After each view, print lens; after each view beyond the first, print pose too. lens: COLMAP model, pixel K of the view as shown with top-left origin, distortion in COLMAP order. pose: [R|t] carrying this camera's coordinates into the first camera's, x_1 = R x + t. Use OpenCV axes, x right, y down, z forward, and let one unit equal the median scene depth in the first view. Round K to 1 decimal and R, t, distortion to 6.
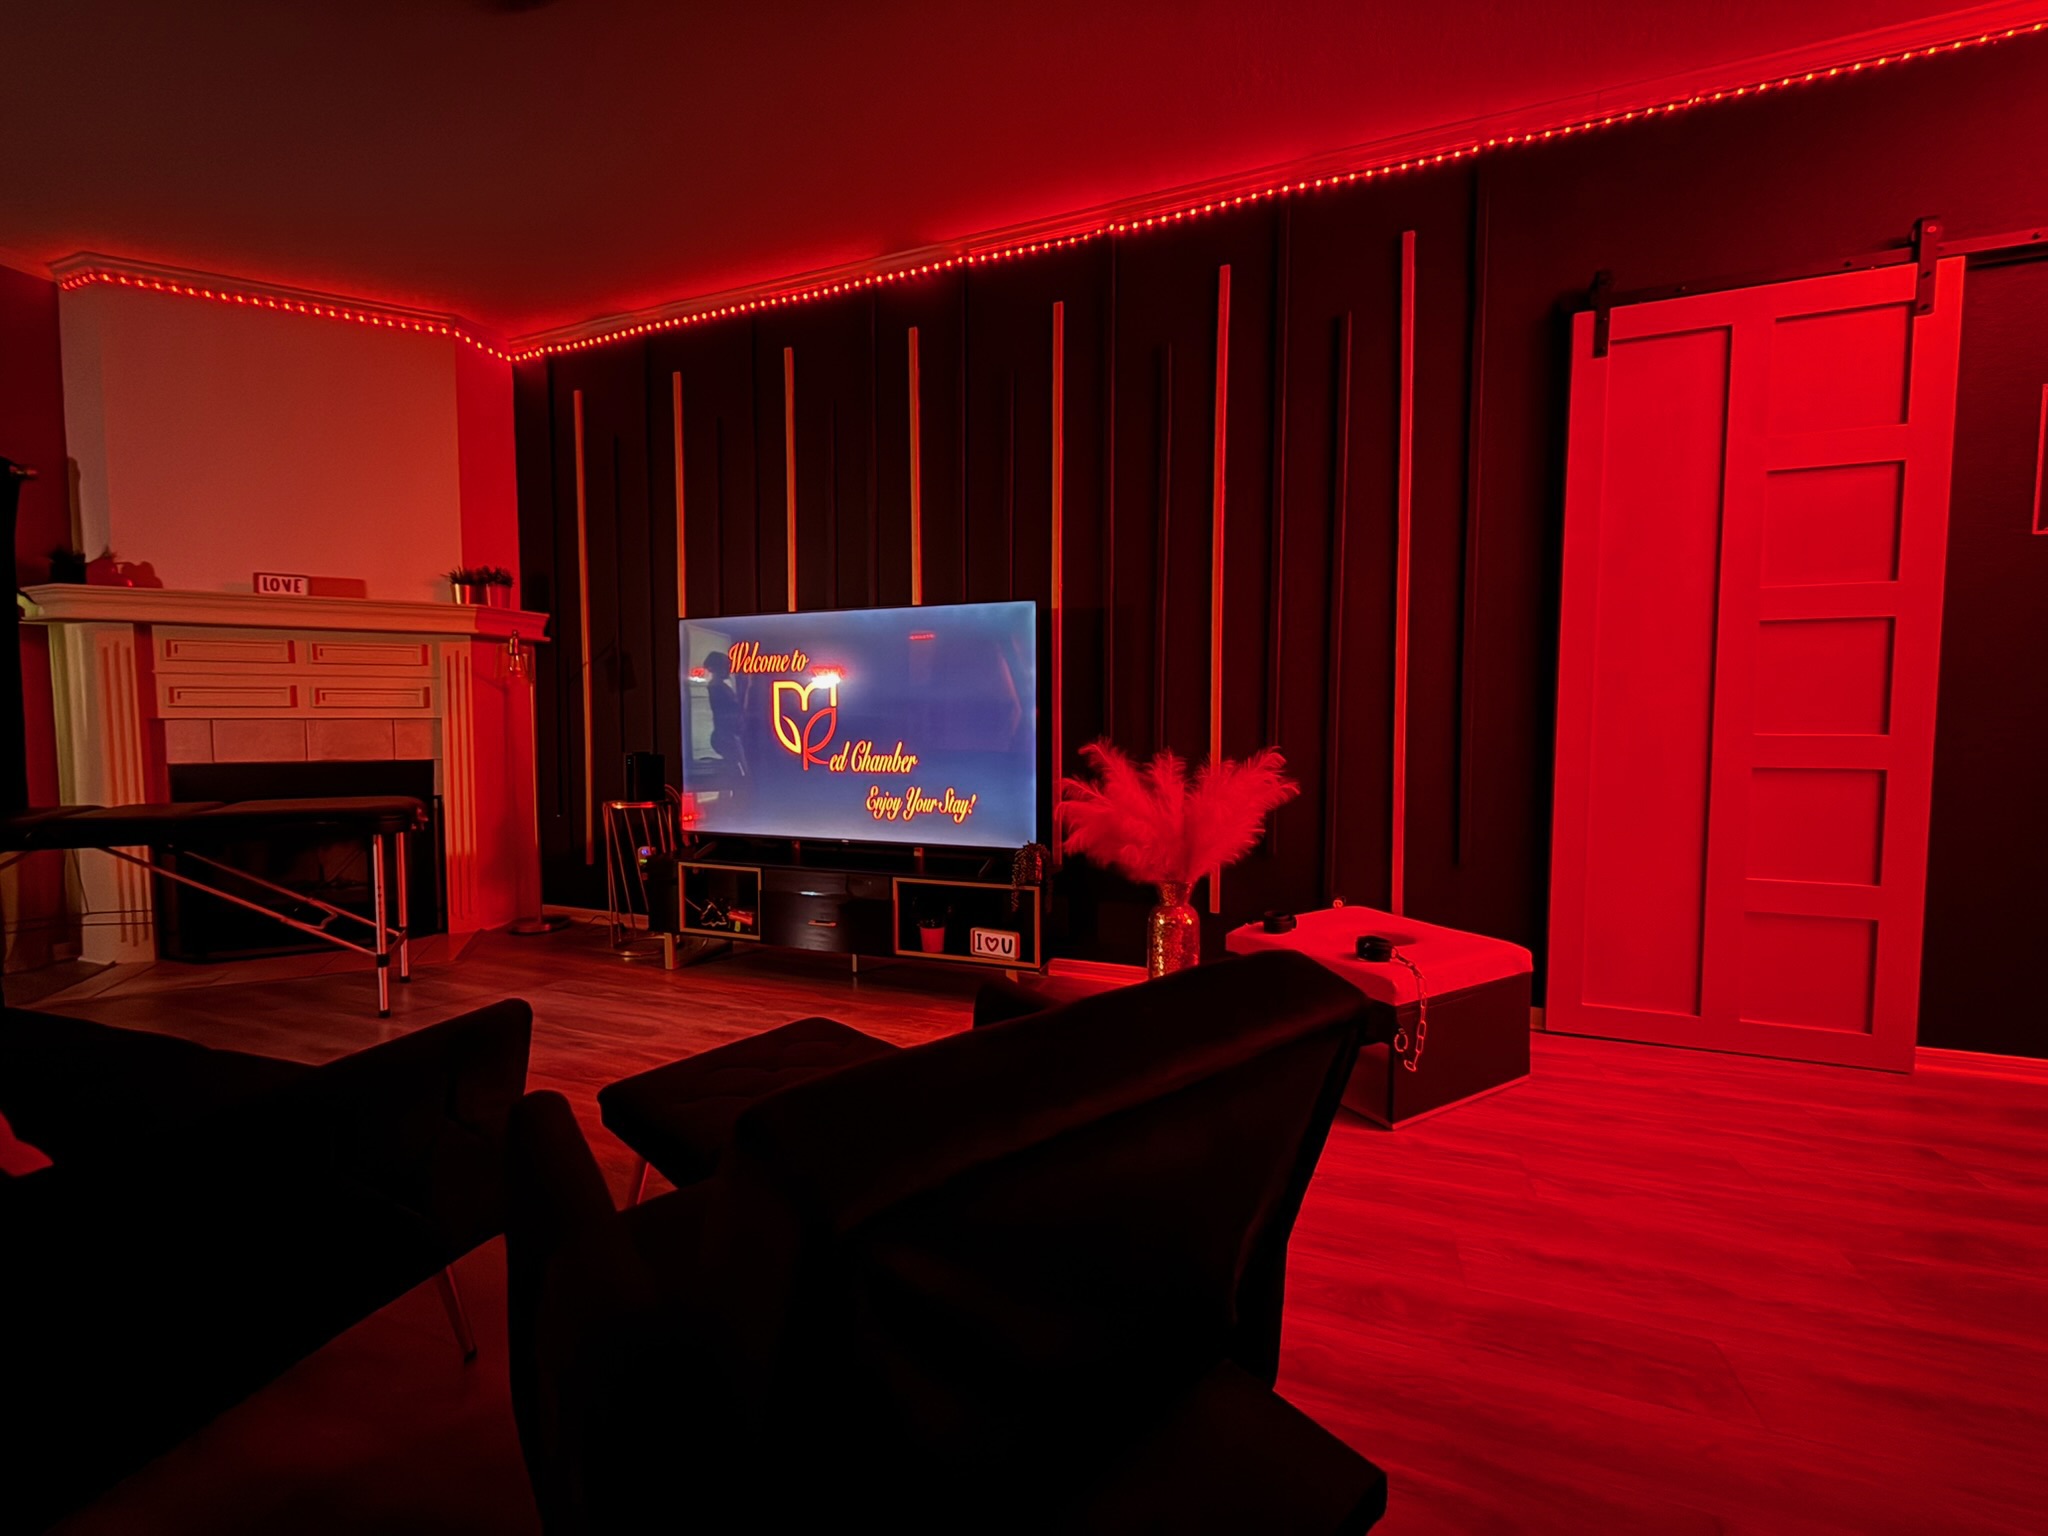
lens RADIAL K [[825.2, 0, 1031.6], [0, 825.2, 762.3], [0, 0, 1]] dist [0.000798, 0.000043]
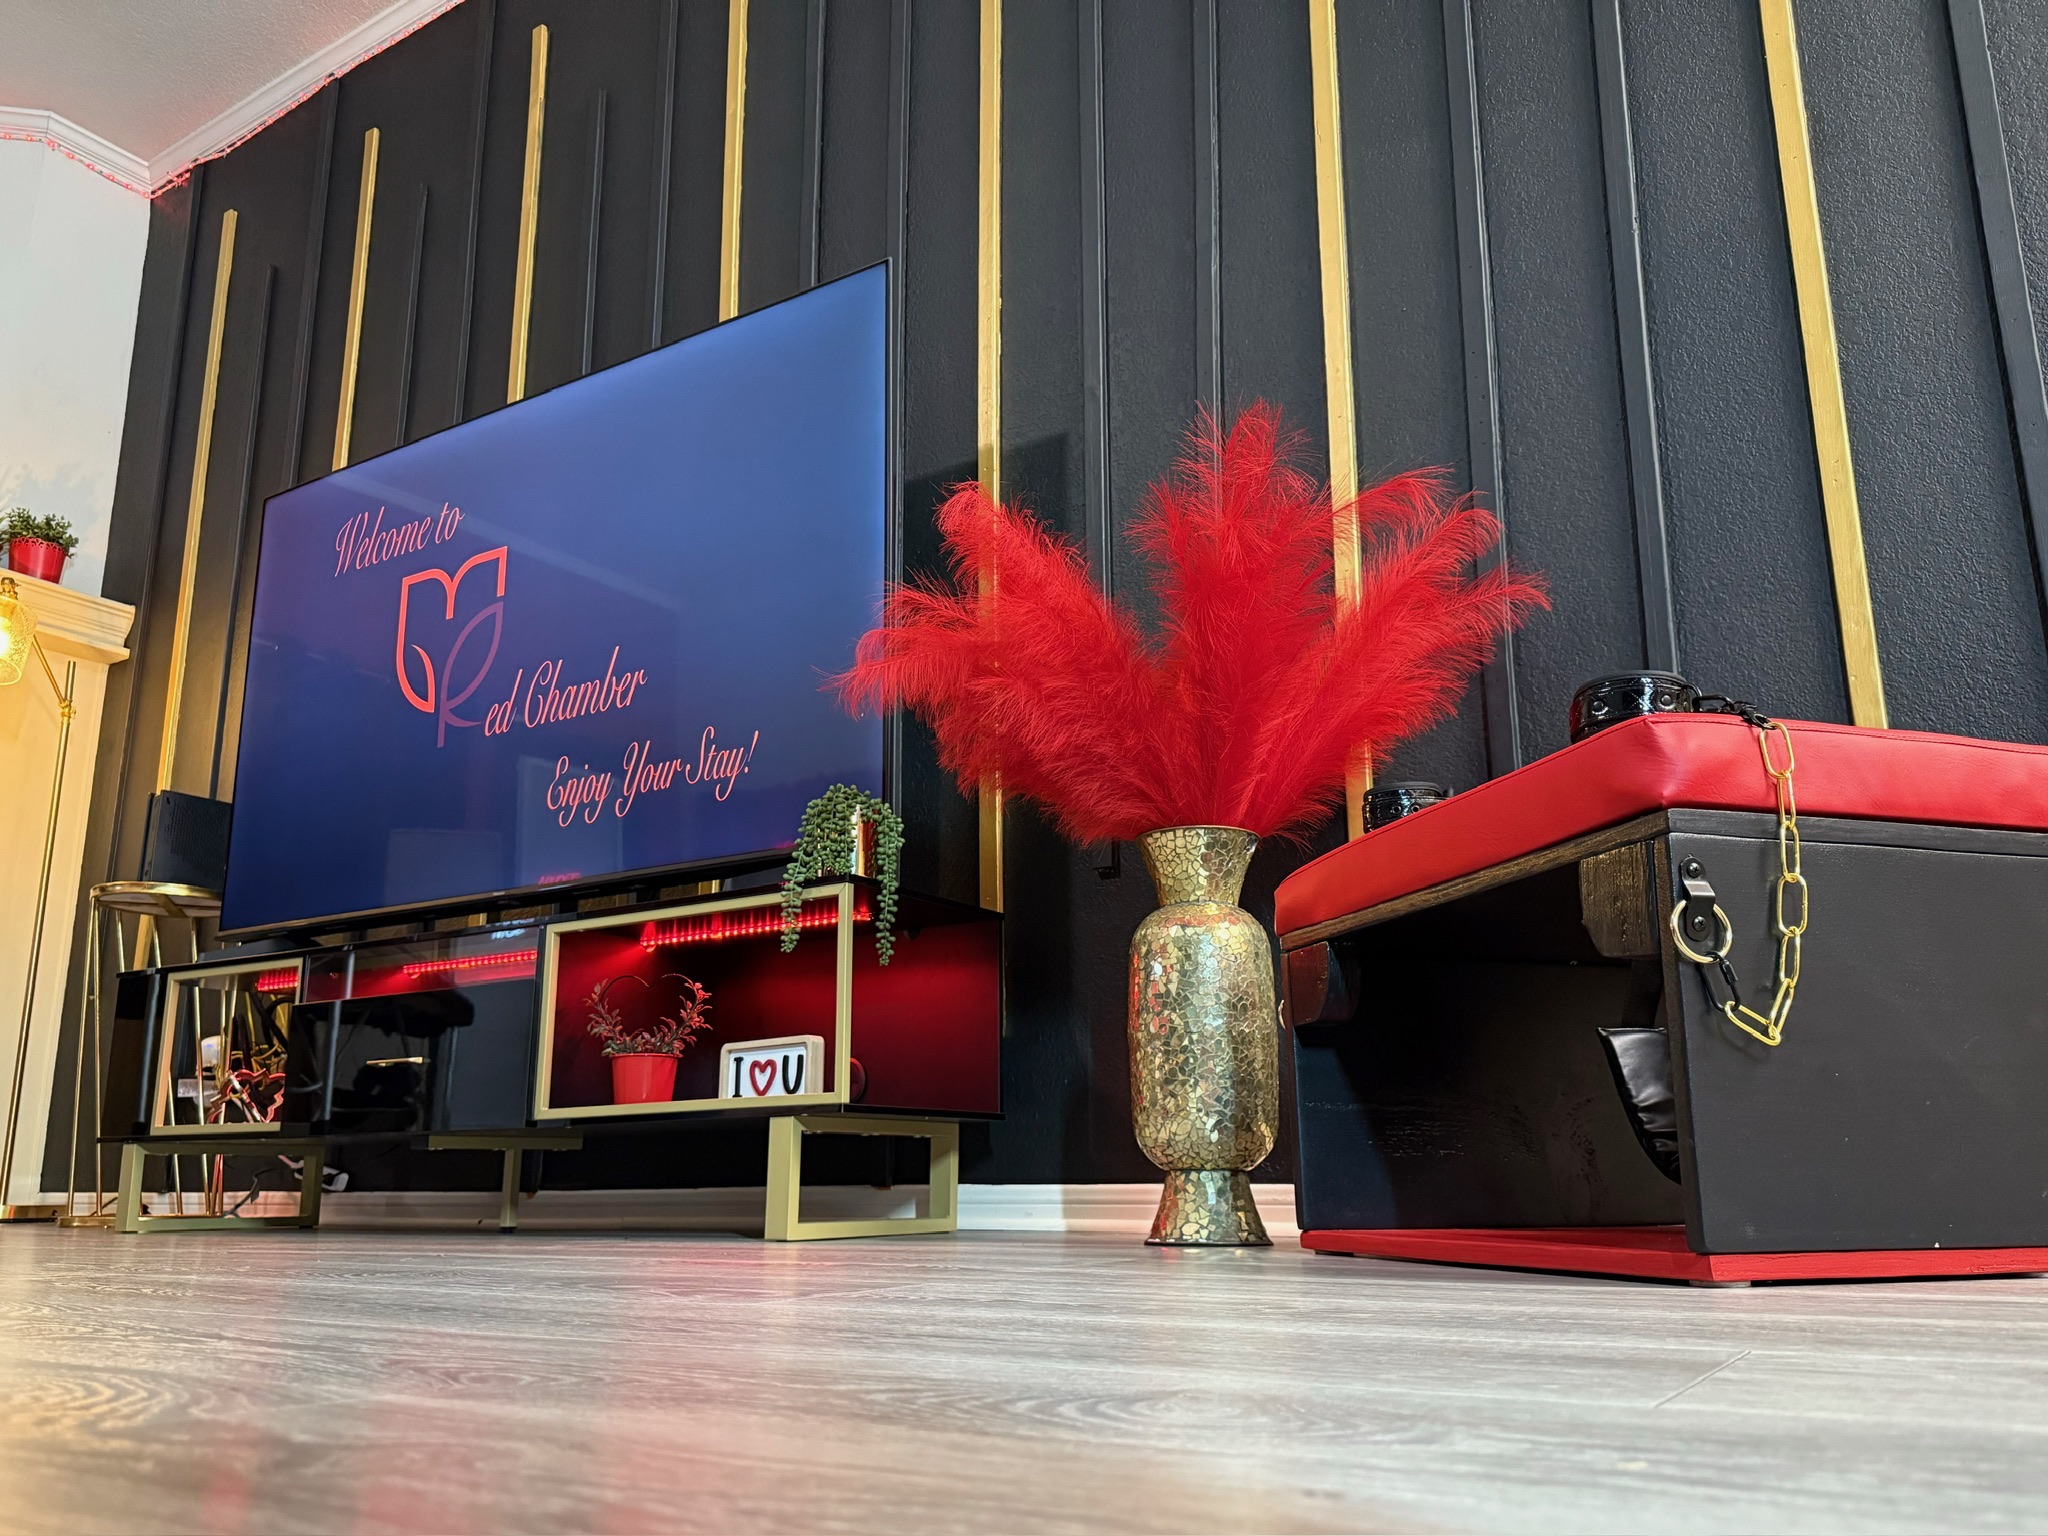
lens RADIAL K [[1606.0, 0, 1016.7], [0, 1606.0, 779.8], [0, 0, 1]] dist [-0.011476, -0.003678]
pose [[0.973380, -0.067875, -0.218917, 0.220161], [0.002406, 0.958117, -0.286366, 0.280647], [0.229185, 0.278216, 0.932775, 0.281689]]
